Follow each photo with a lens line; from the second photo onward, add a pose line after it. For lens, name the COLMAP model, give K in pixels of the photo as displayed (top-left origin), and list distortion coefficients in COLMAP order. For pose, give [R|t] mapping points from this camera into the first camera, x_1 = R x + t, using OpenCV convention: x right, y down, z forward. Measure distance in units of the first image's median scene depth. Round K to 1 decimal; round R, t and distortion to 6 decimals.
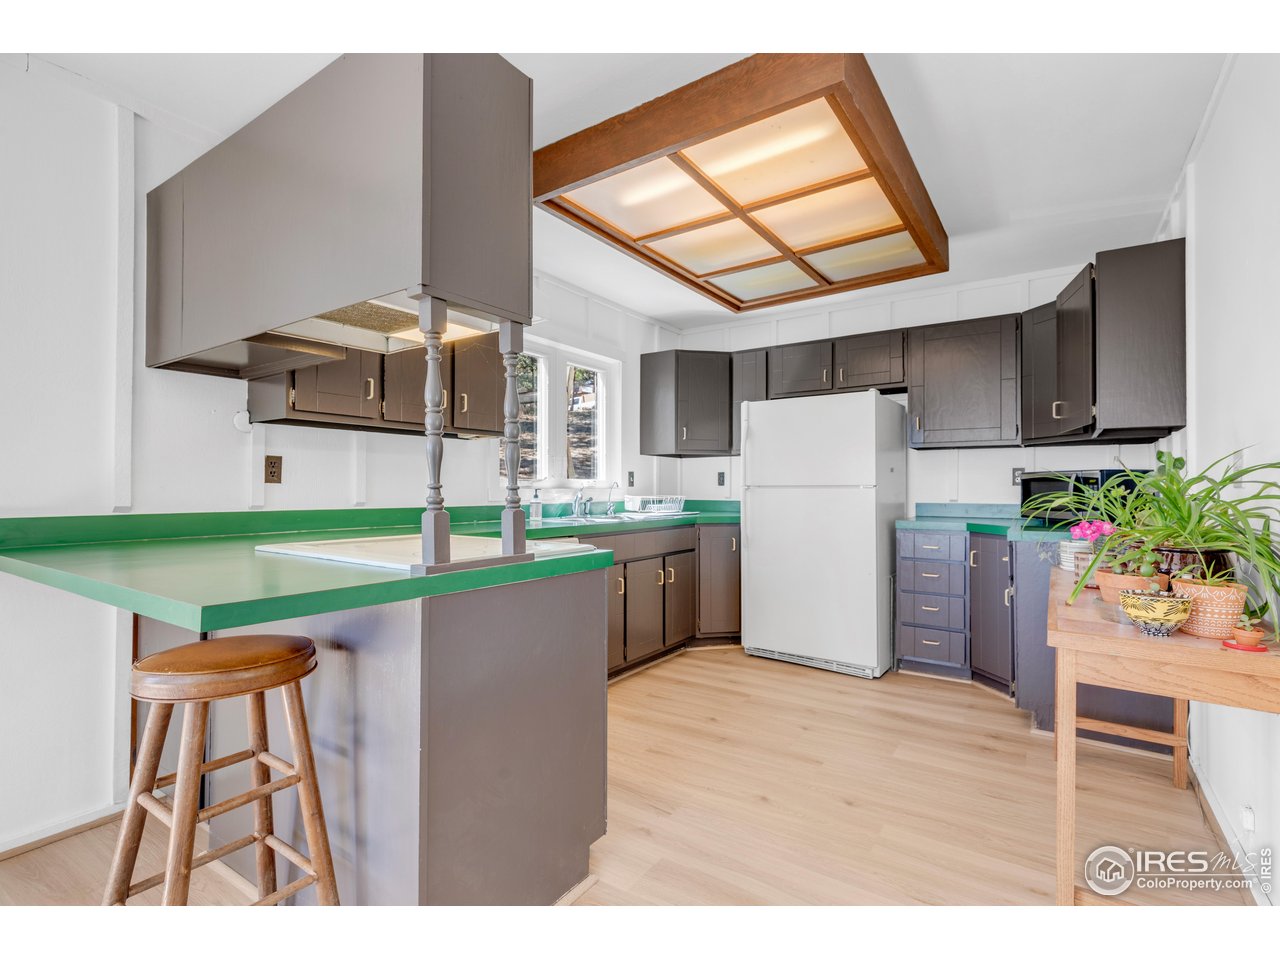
lens RADIAL K [[604.7, 0, 640.0], [0, 604.7, 480.0], [0, 0, 1]] dist [-0.001347, -0.007254]
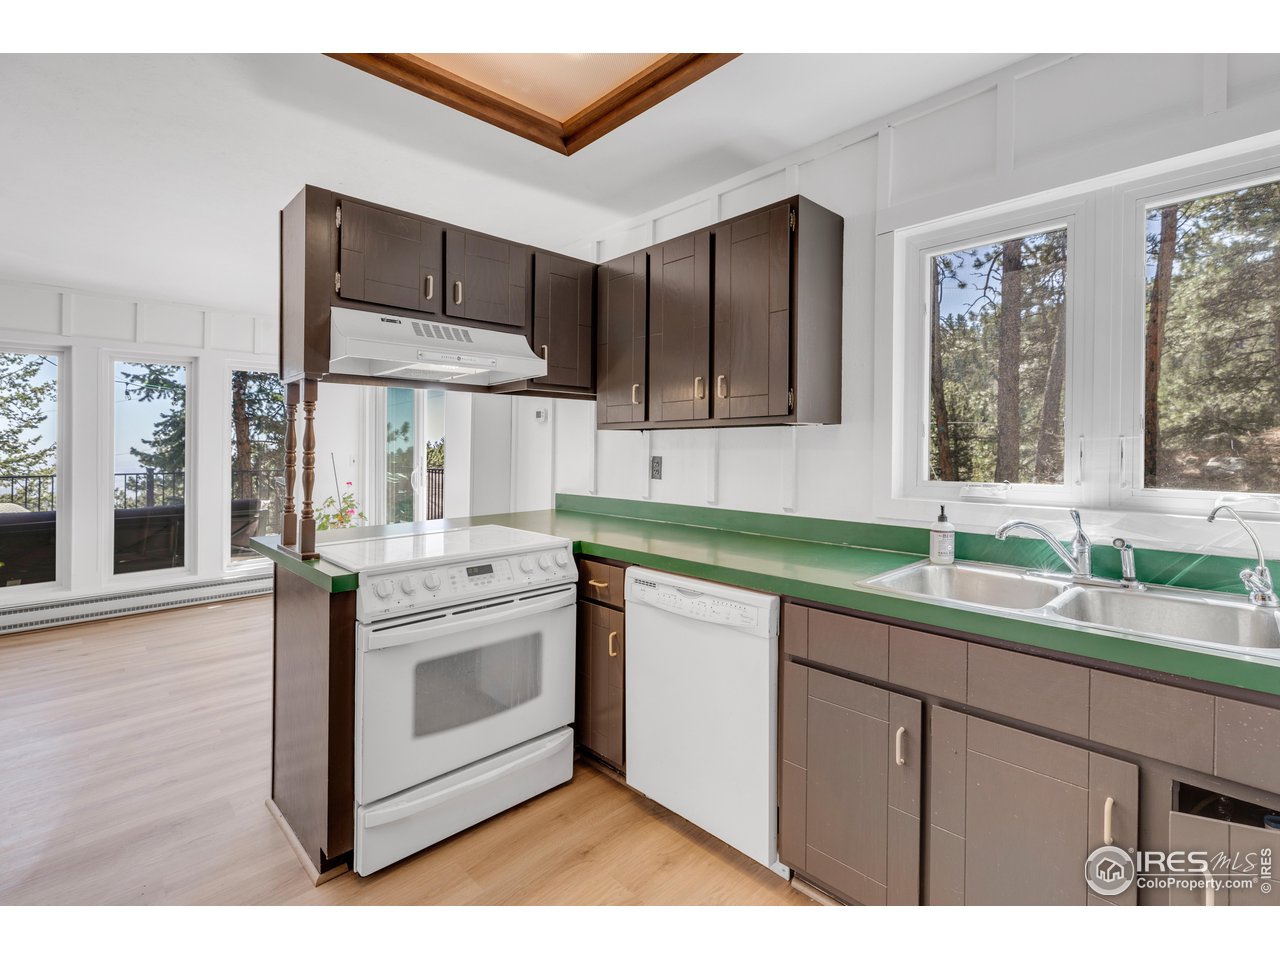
lens RADIAL K [[604.7, 0, 640.0], [0, 604.7, 480.0], [0, 0, 1]] dist [-0.001347, -0.007254]
pose [[-0.206764, -0.004336, -0.978381, 0.391077], [-0.033308, 0.999442, 0.002610, 0.002757], [0.977824, 0.033128, -0.206793, 0.914800]]
